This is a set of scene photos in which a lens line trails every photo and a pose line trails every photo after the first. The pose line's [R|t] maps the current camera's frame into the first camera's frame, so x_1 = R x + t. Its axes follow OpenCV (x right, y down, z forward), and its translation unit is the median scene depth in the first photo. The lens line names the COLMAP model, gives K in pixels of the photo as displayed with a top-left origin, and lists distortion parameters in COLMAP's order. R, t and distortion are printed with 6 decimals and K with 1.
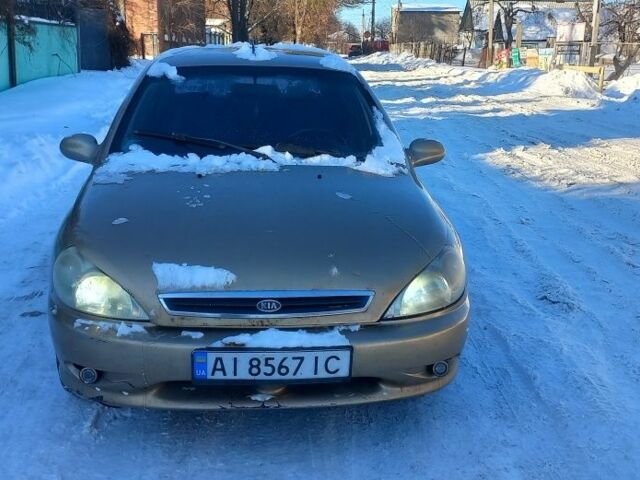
lens RADIAL K [[763.9, 0, 320.0], [0, 763.9, 240.0], [0, 0, 1]] dist [0.073103, -0.036648]
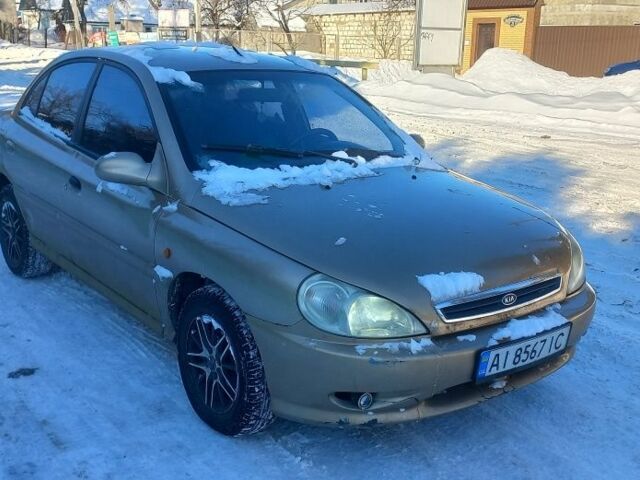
lens RADIAL K [[763.9, 0, 320.0], [0, 763.9, 240.0], [0, 0, 1]] dist [0.073103, -0.036648]
pose [[0.848394, -0.128493, 0.513534, -0.705685], [0.116470, 0.991631, 0.055703, -0.074849], [-0.516393, 0.012553, 0.856260, 0.170171]]
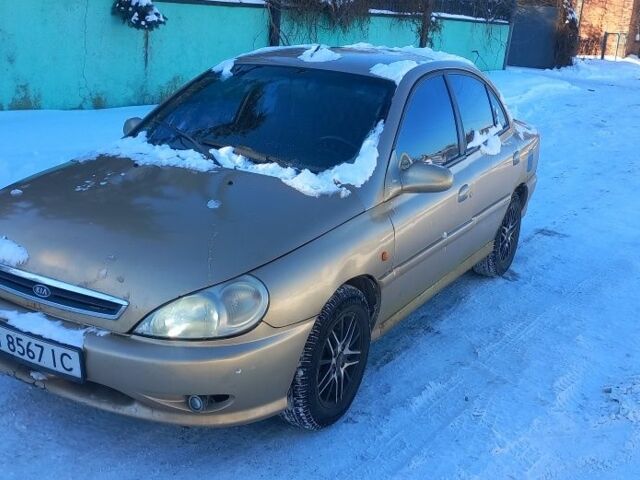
lens RADIAL K [[763.9, 0, 320.0], [0, 763.9, 240.0], [0, 0, 1]] dist [0.073103, -0.036648]
pose [[0.814523, 0.188356, -0.548702, 0.673785], [-0.186521, 0.980633, 0.059746, -0.096778], [0.549328, 0.053680, 0.833881, 0.273888]]
